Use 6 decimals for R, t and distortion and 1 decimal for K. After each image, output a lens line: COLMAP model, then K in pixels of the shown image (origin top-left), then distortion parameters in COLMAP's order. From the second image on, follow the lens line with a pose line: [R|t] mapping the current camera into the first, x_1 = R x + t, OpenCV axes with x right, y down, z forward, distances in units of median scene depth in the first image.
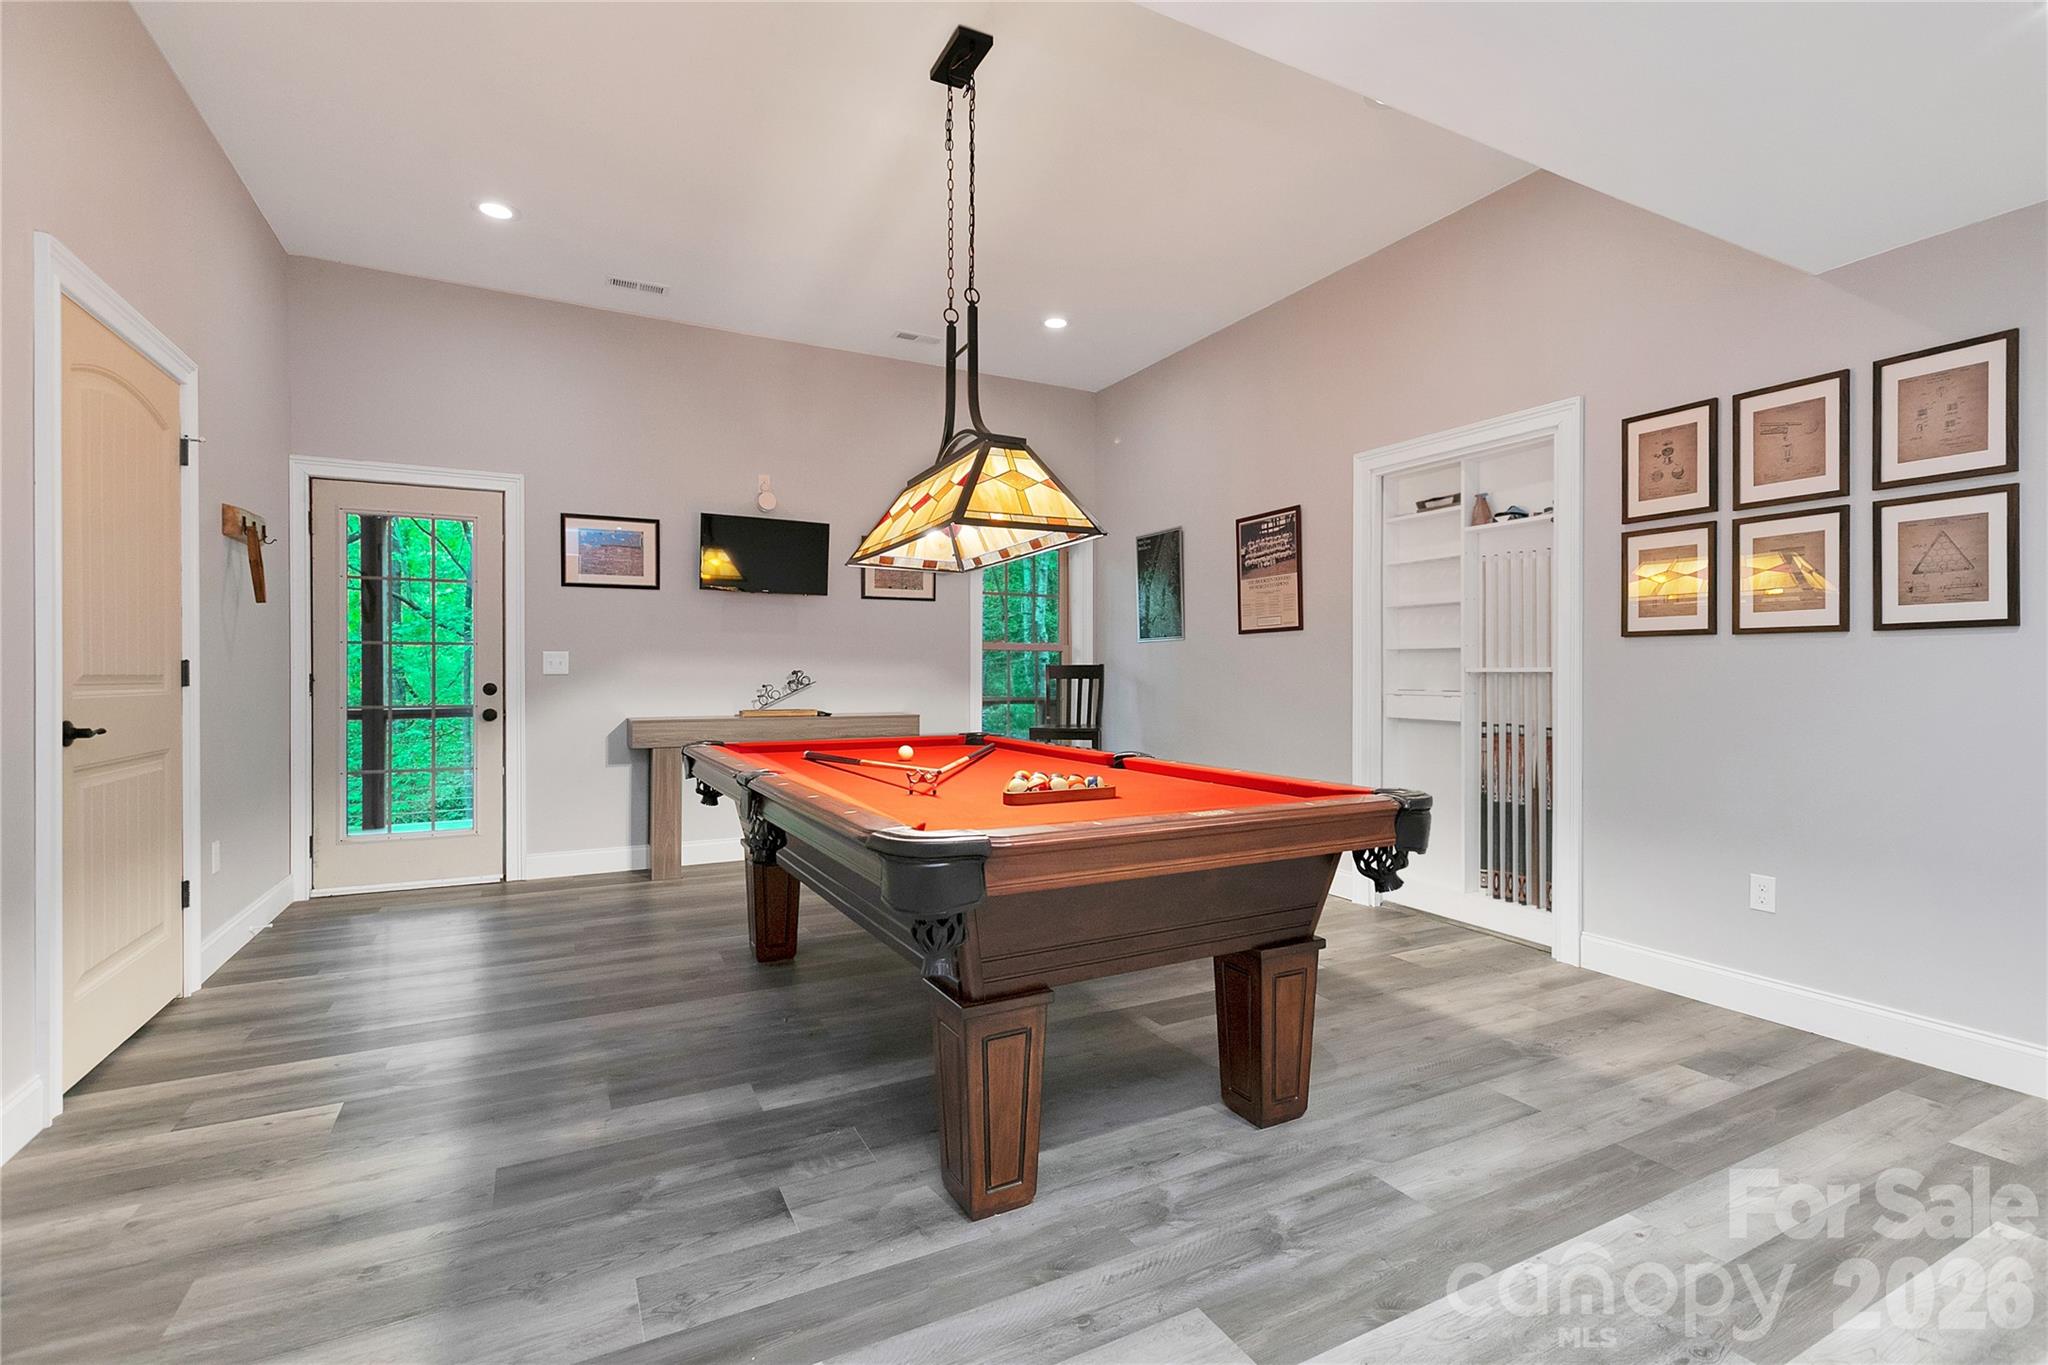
lens RADIAL K [[940.2, 0, 1028.4], [0, 940.2, 678.6], [0, 0, 1]] dist [-0.003593, -0.000064]
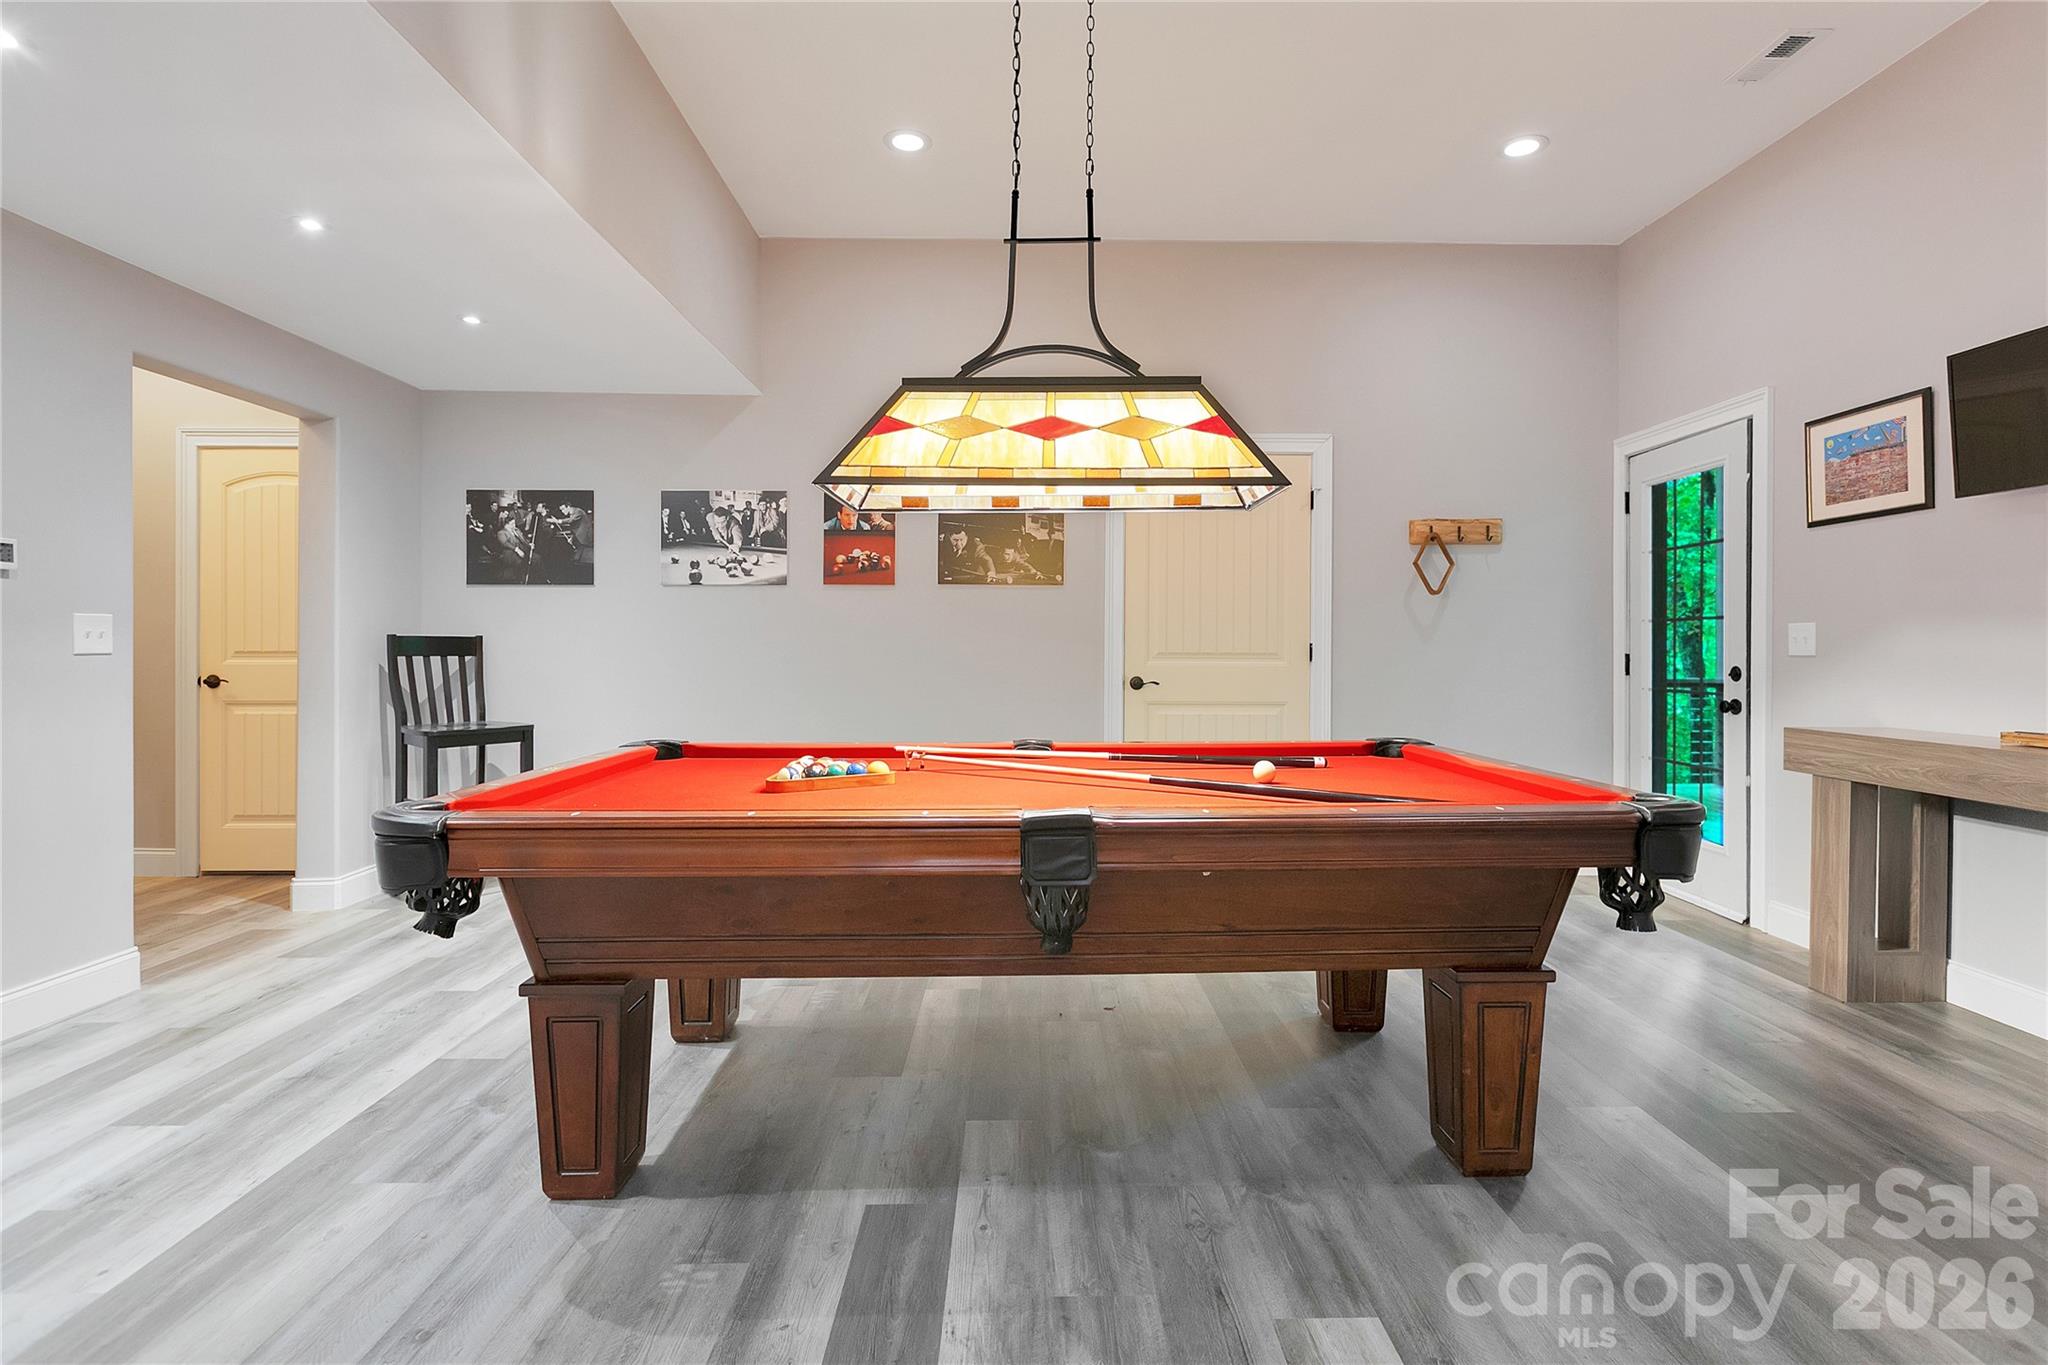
lens RADIAL K [[940.2, 0, 1028.0], [0, 940.2, 665.1], [0, 0, 1]] dist [-0.003593, -0.000064]
pose [[-0.445099, 0.010432, -0.895421, 0.833654], [-0.003685, 0.999902, 0.013481, -0.009804], [0.895474, 0.009300, -0.445017, 1.735118]]
